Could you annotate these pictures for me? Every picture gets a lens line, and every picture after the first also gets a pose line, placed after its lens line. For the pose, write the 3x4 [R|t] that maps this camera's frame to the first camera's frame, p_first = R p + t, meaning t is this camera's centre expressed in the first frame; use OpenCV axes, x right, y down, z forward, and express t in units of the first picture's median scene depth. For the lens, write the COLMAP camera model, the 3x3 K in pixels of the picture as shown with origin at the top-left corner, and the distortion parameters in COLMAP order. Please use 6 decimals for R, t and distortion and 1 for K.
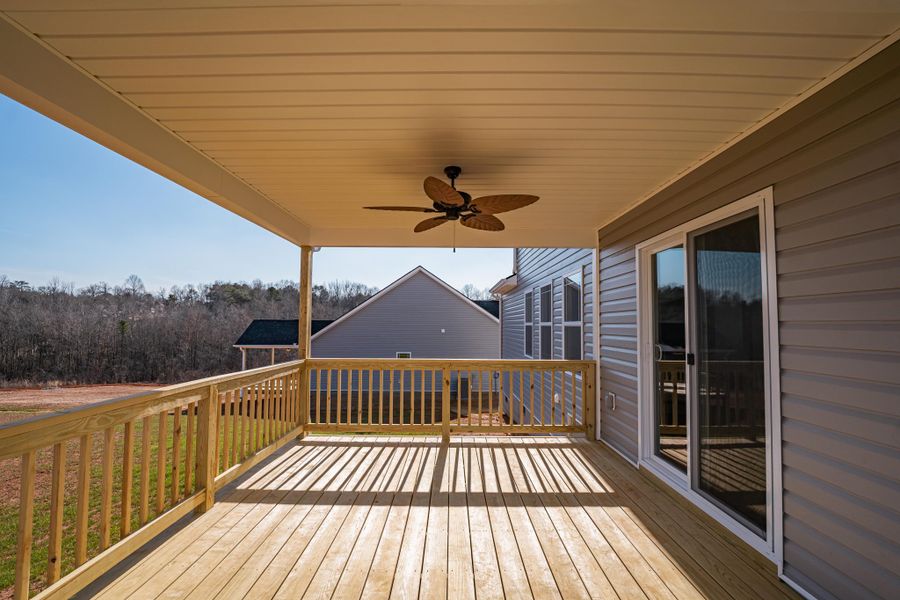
lens RADIAL K [[368.1, 0, 449.9], [0, 368.1, 305.4], [0, 0, 1]] dist [-0.022387, -0.000168]
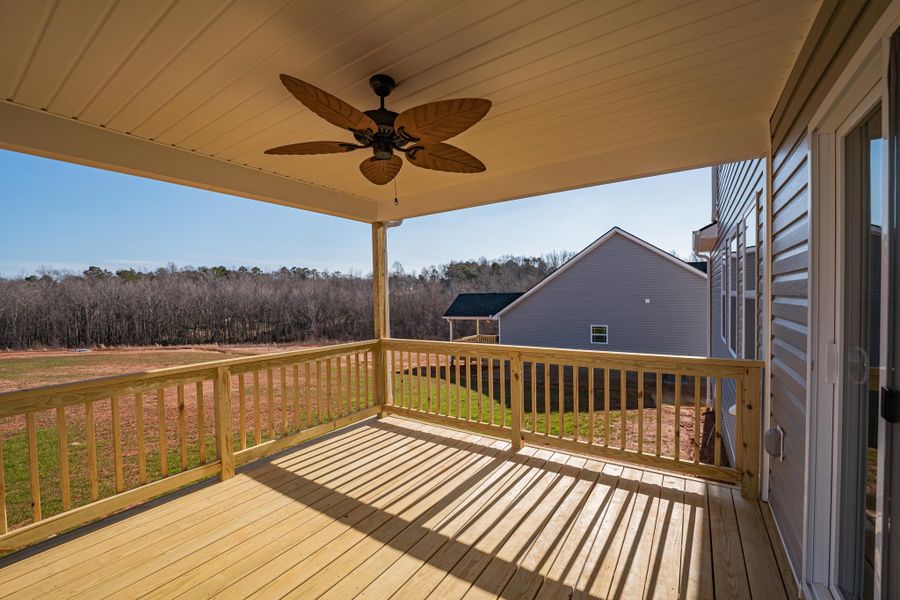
lens RADIAL K [[368.1, 0, 449.9], [0, 368.1, 305.4], [0, 0, 1]] dist [-0.022387, -0.000168]
pose [[0.838567, -0.011095, -0.544686, 0.299814], [0.054719, 0.996452, 0.063946, 0.004234], [0.542044, -0.083428, 0.836199, 0.293641]]
